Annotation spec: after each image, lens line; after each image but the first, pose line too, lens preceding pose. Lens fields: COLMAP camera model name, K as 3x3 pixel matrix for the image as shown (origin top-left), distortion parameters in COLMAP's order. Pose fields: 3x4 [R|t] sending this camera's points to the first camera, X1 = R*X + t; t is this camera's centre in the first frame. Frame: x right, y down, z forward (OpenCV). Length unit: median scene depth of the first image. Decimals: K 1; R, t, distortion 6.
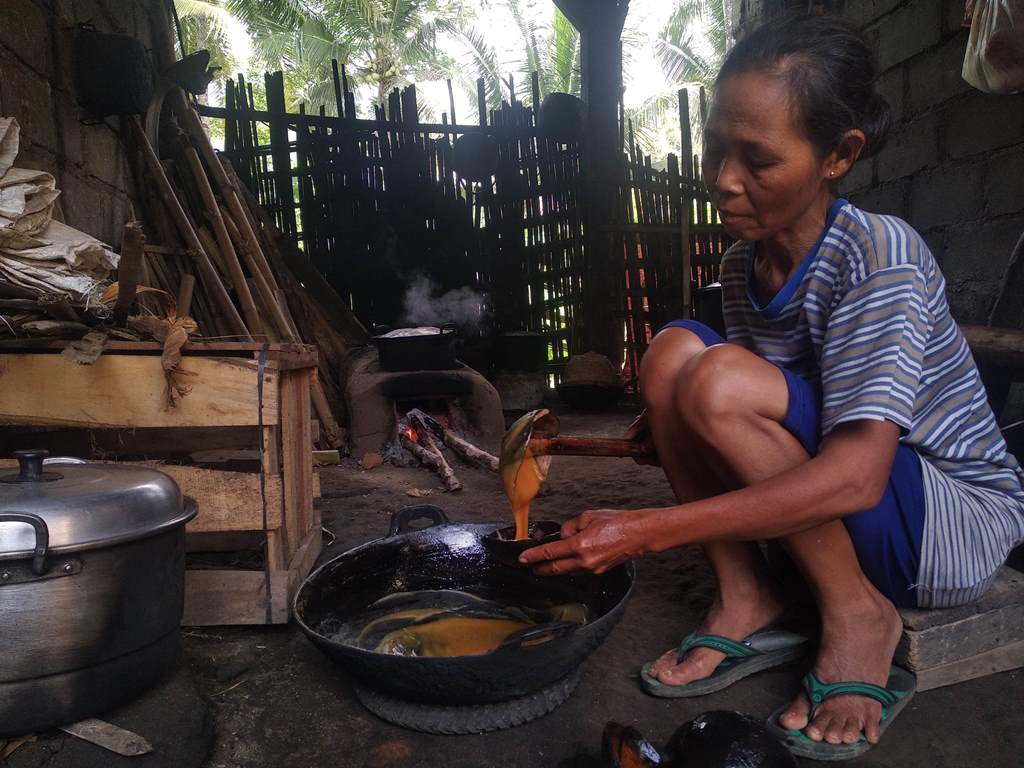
lens RADIAL K [[766.6, 0, 513.1], [0, 766.6, 383.7], [0, 0, 1]] dist [-0.002375, -0.026006]
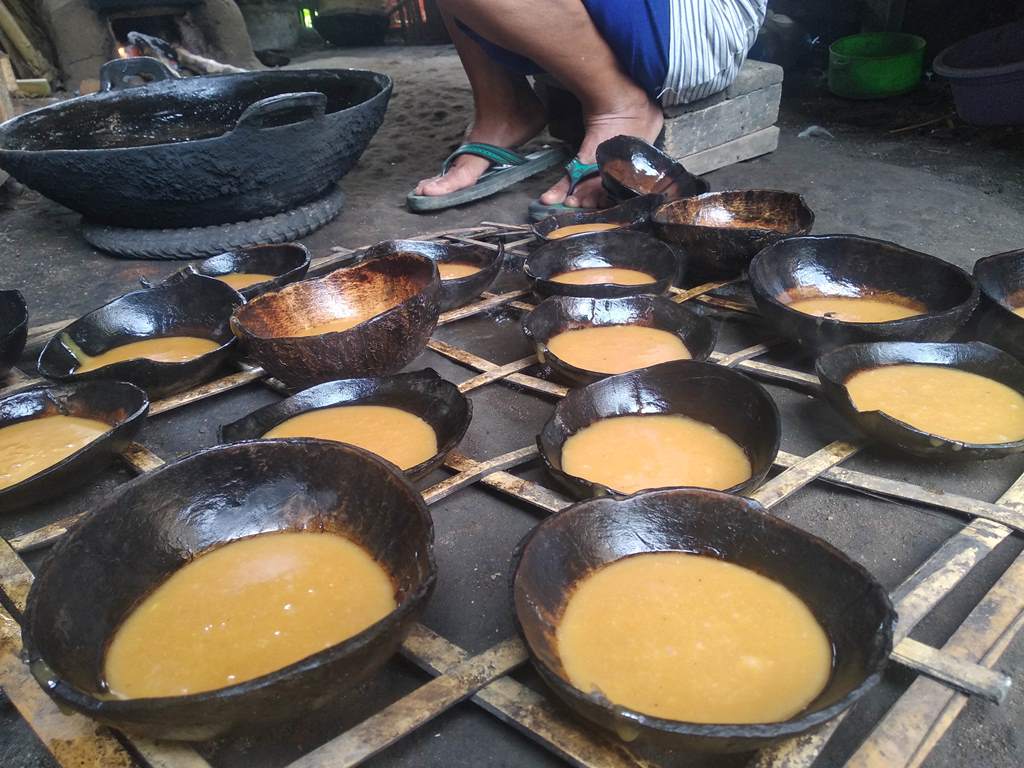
lens RADIAL K [[766.6, 0, 514.5], [0, 766.6, 386.4], [0, 0, 1]] dist [-0.002375, -0.026006]
pose [[0.959900, -0.147916, 0.238146, 0.032493], [0.046129, 0.921236, 0.386259, 0.243151], [-0.276523, -0.359784, 0.891118, 0.020501]]
